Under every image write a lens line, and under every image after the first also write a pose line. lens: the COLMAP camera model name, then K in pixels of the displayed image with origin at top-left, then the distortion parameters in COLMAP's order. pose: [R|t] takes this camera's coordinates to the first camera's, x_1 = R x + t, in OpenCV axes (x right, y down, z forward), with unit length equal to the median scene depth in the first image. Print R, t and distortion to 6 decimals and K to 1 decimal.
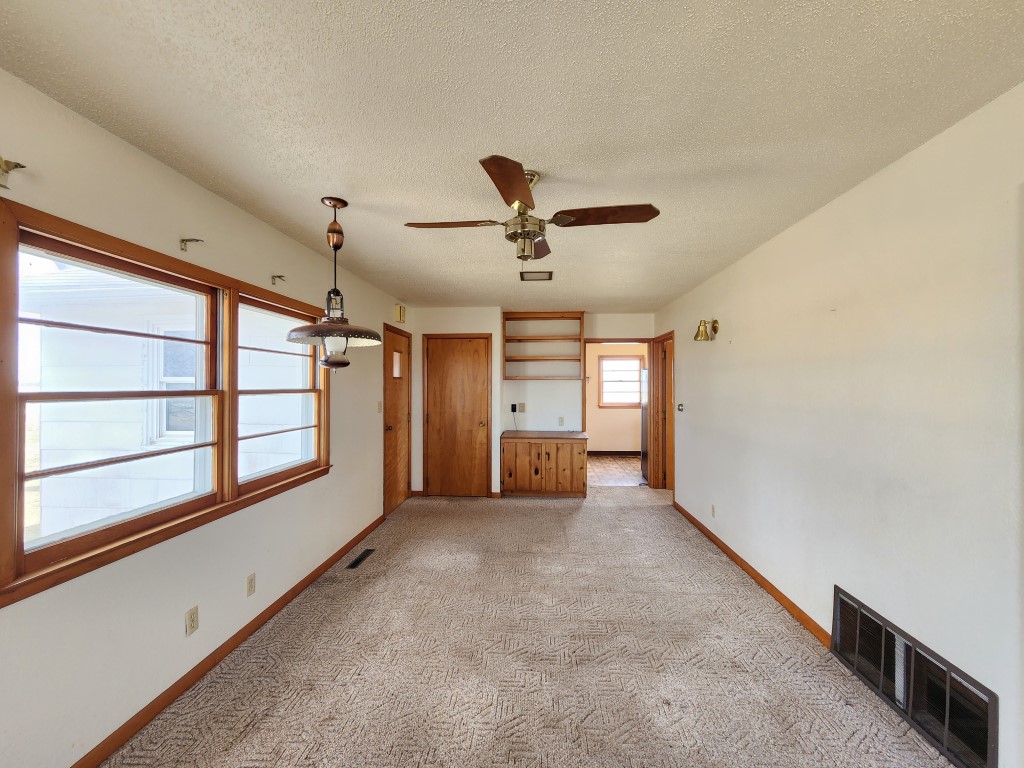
lens RADIAL K [[413.0, 0, 516.3], [0, 413.0, 383.4], [0, 0, 1]] dist [0.000404, -0.000234]
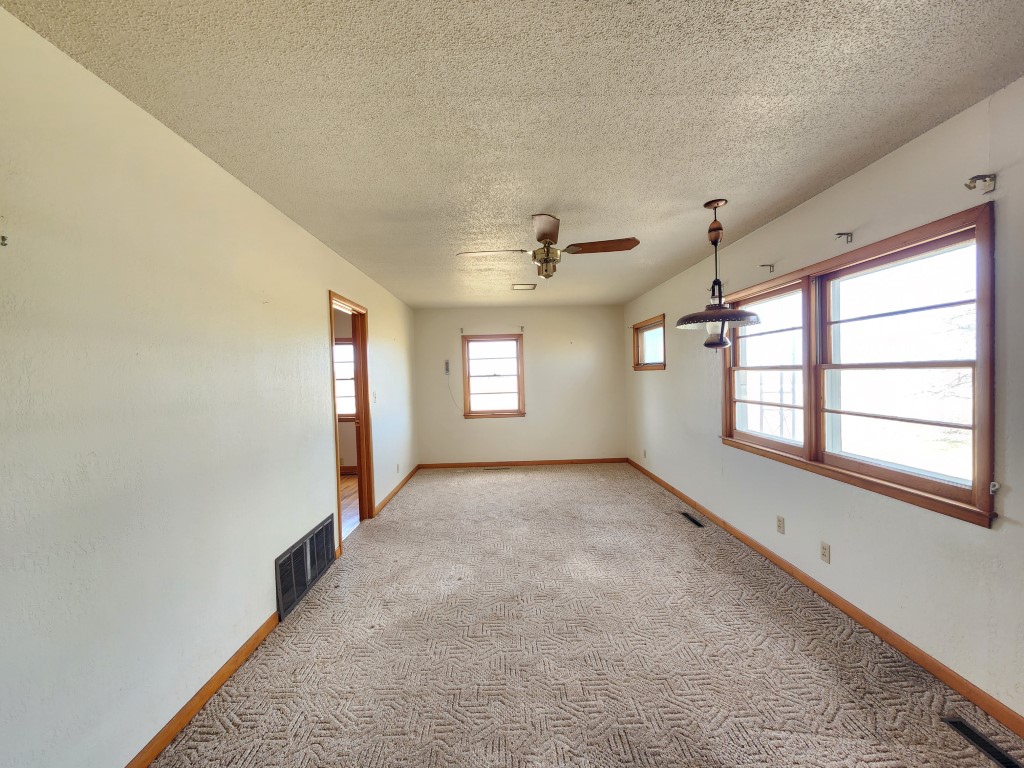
lens RADIAL K [[413.0, 0, 516.3], [0, 413.0, 383.4], [0, 0, 1]] dist [0.000404, -0.000234]
pose [[-0.994548, 0.028473, -0.100318, 0.222716], [0.026591, 0.999445, 0.020051, 0.022880], [0.100834, 0.017274, -0.994753, 1.945955]]
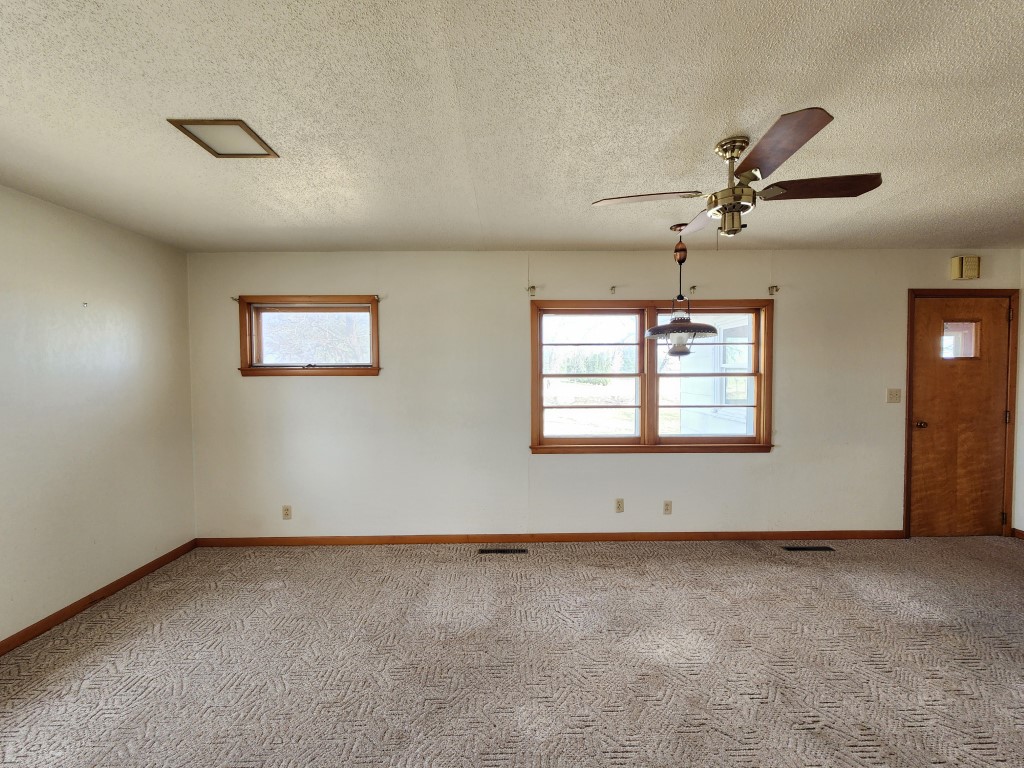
lens RADIAL K [[412.2, 0, 506.6], [0, 412.2, 383.7], [0, 0, 1]] dist [0.000032, 0.000010]
pose [[0.061695, 0.027135, -0.997726, 0.760187], [0.014262, 0.999504, 0.028065, 0.003128], [0.997993, -0.015961, 0.061277, 0.354401]]
